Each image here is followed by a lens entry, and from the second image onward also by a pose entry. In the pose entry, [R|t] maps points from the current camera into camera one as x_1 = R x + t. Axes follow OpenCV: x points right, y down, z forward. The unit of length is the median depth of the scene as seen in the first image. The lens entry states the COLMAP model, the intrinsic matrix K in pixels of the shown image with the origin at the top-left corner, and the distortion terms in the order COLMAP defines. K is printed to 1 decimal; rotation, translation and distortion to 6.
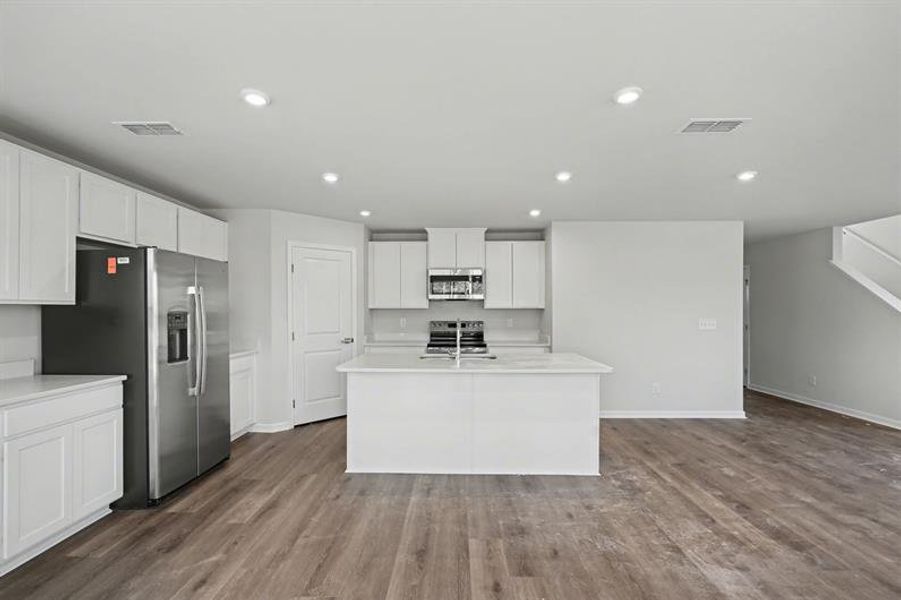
lens RADIAL K [[417.7, 0, 451.8], [0, 417.7, 306.9], [0, 0, 1]] dist [-0.008337, 0.002895]
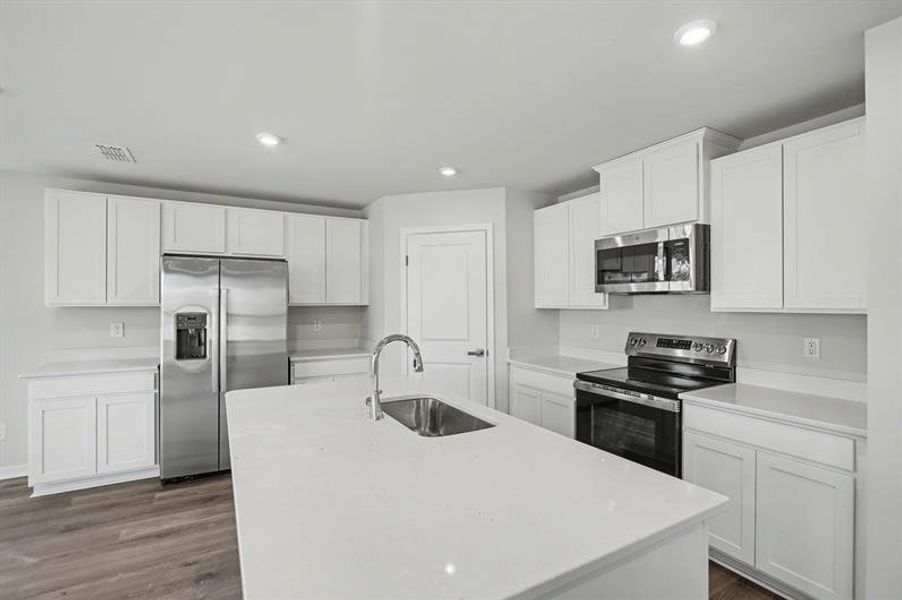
lens RADIAL K [[418.1, 0, 452.3], [0, 418.1, 301.3], [0, 0, 1]] dist [-0.008337, 0.002895]
pose [[0.506421, -0.001998, -0.862284, 0.572272], [0.004217, 0.999991, 0.000160, -0.015089], [0.862276, -0.003717, 0.506425, 0.957558]]
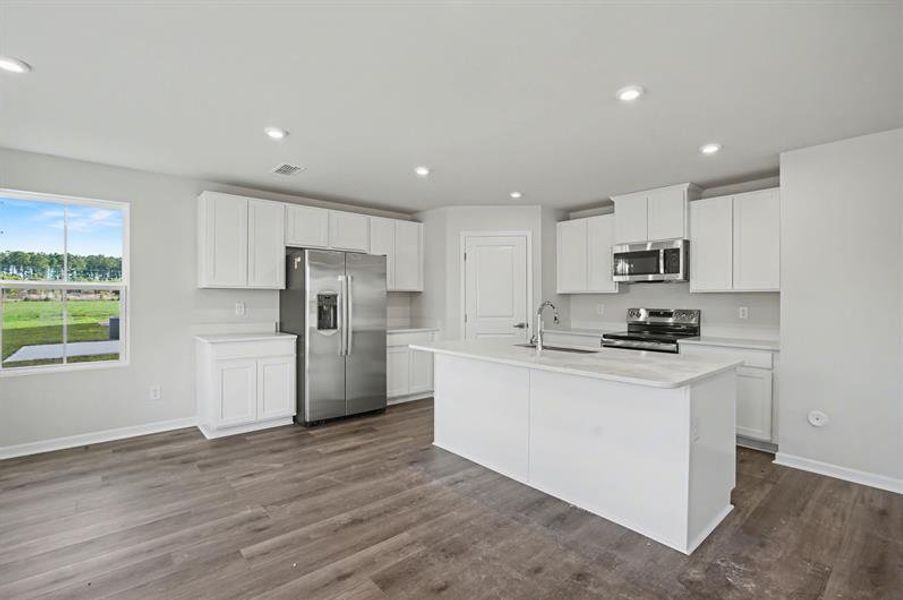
lens RADIAL K [[418.6, 0, 454.9], [0, 418.6, 298.8], [0, 0, 1]] dist [-0.008337, 0.002895]
pose [[0.670484, 0.003041, -0.741918, 0.620416], [0.000037, 0.999991, 0.004132, 0.021271], [0.741924, -0.002797, 0.670478, 0.346837]]
